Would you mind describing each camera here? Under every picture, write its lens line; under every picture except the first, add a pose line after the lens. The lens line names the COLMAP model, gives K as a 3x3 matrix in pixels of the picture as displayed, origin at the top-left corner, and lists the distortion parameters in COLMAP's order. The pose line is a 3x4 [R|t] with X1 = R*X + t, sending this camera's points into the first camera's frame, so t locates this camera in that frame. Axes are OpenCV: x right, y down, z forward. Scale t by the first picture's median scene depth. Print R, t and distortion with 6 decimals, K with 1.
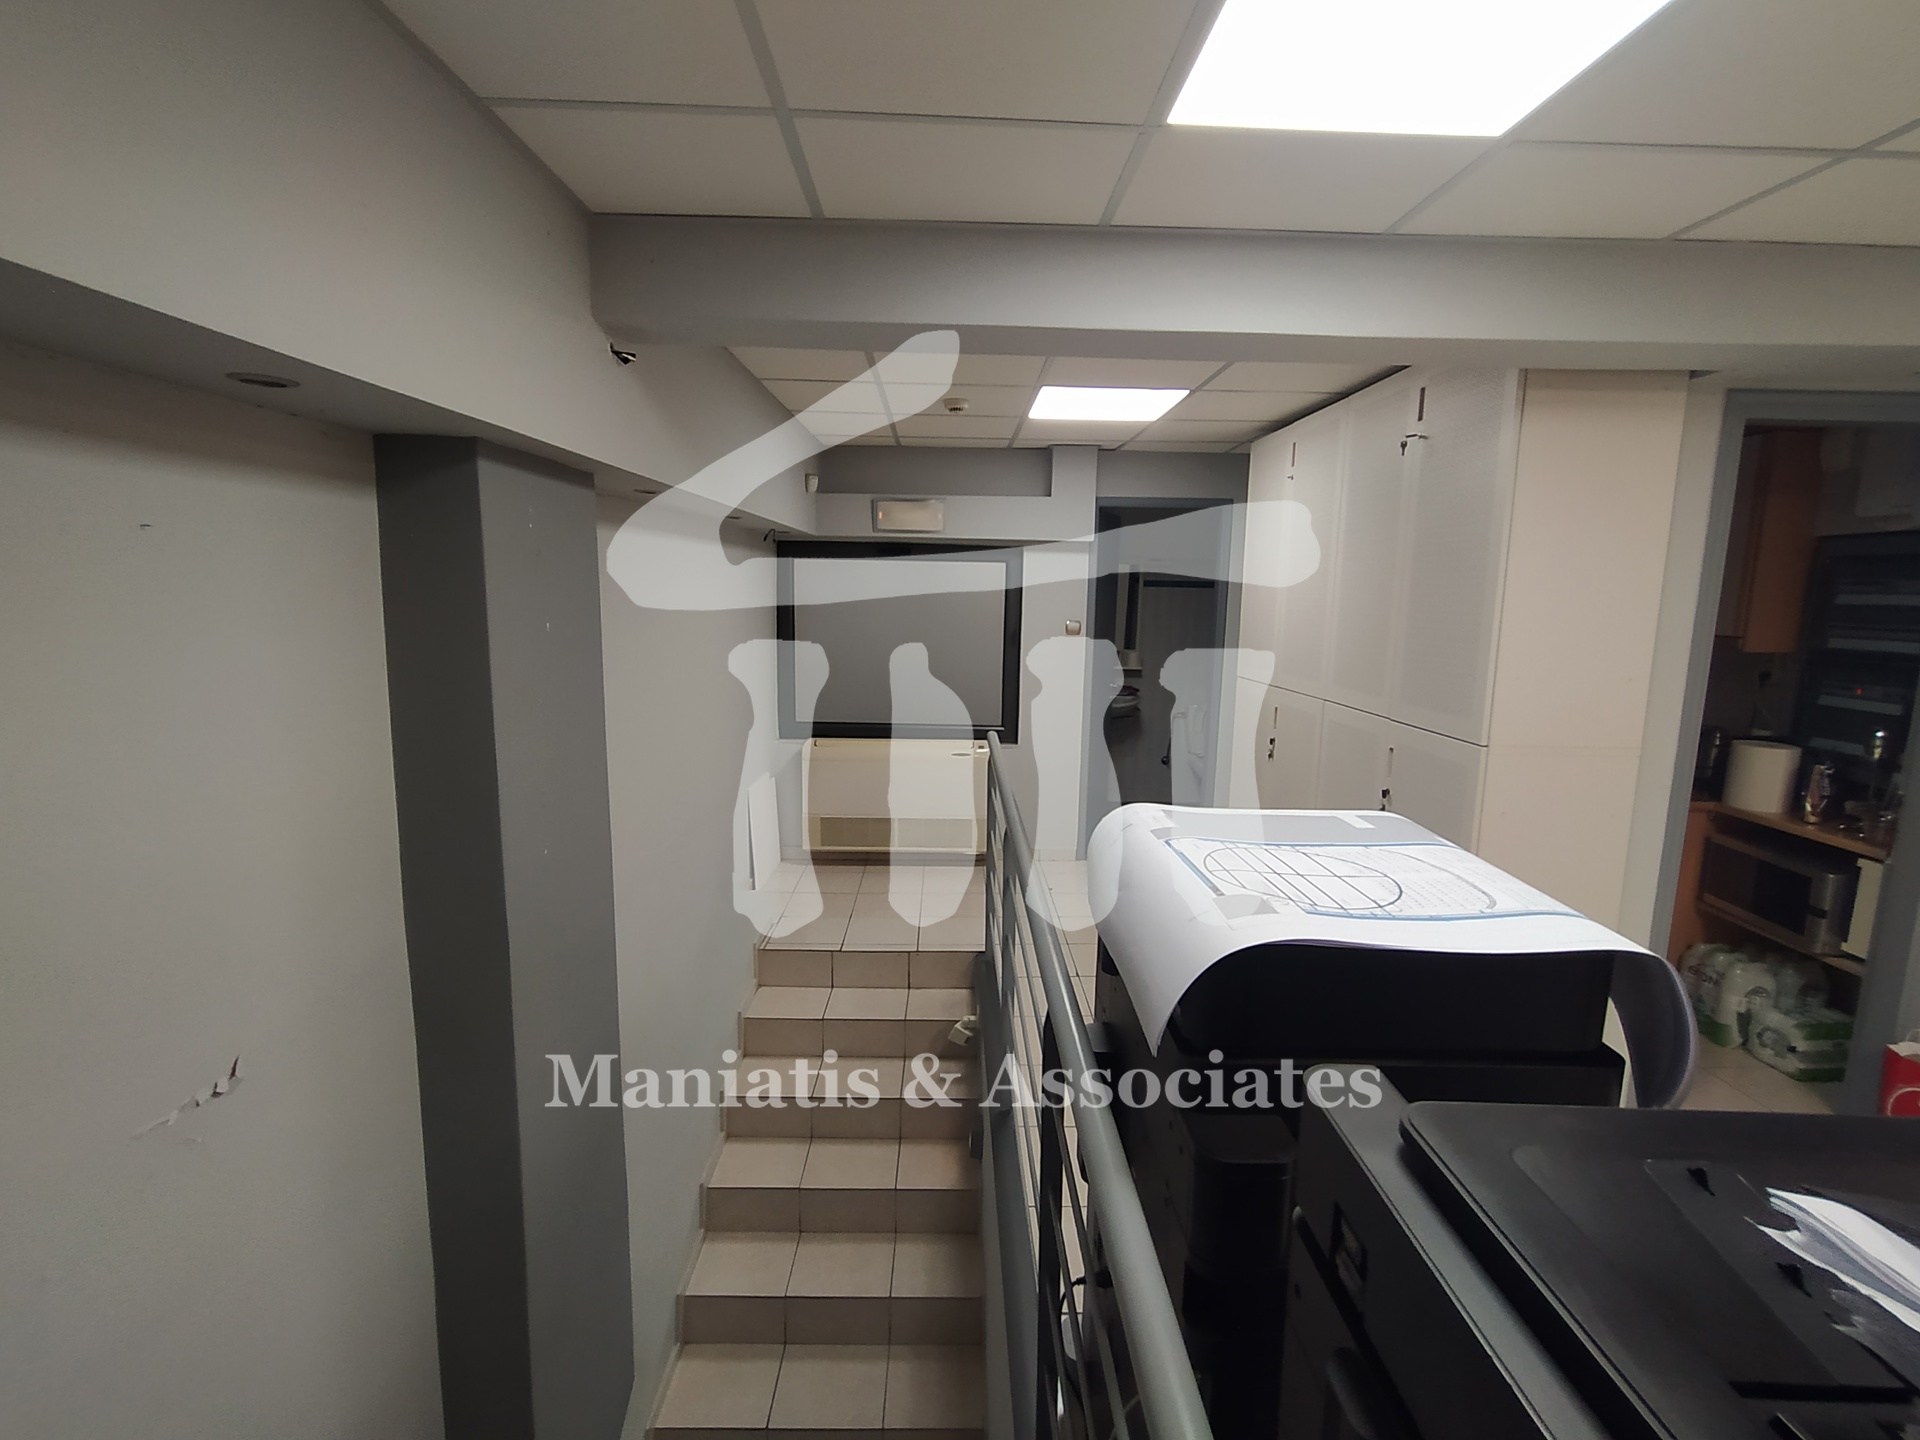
lens RADIAL K [[869.0, 0, 972.9], [0, 869.0, 717.9], [0, 0, 1]] dist [-0.003603, 0.002929]
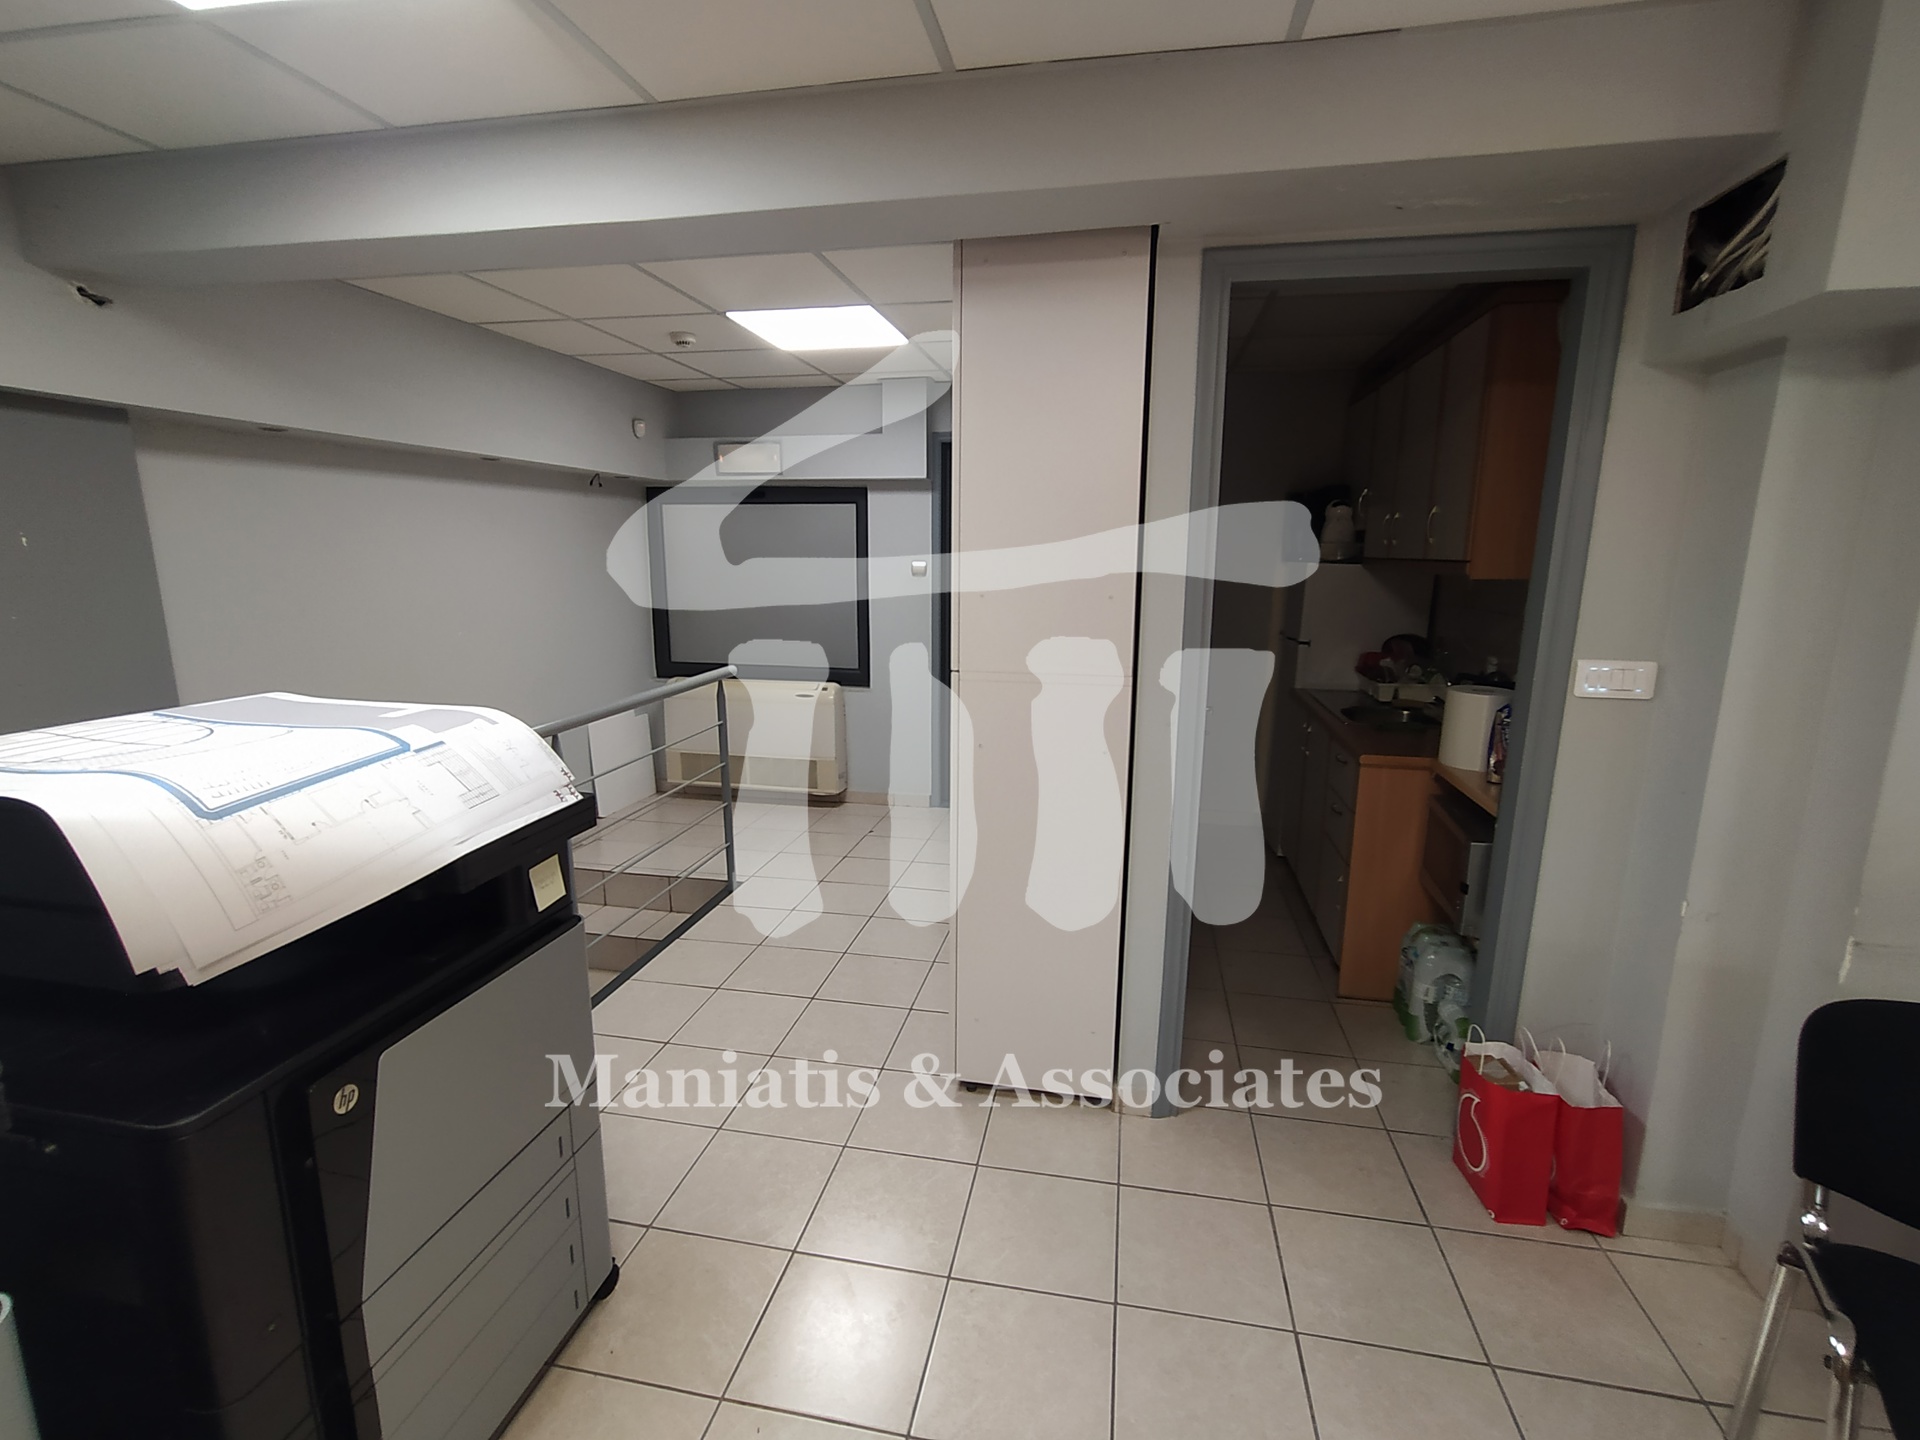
lens RADIAL K [[869.0, 0, 956.9], [0, 869.0, 723.3], [0, 0, 1]] dist [-0.003603, 0.002929]
pose [[0.976654, 0.030965, -0.212574, 0.606399], [-0.020761, 0.998530, 0.050067, 0.031672], [0.213812, -0.044485, 0.975861, 0.079594]]
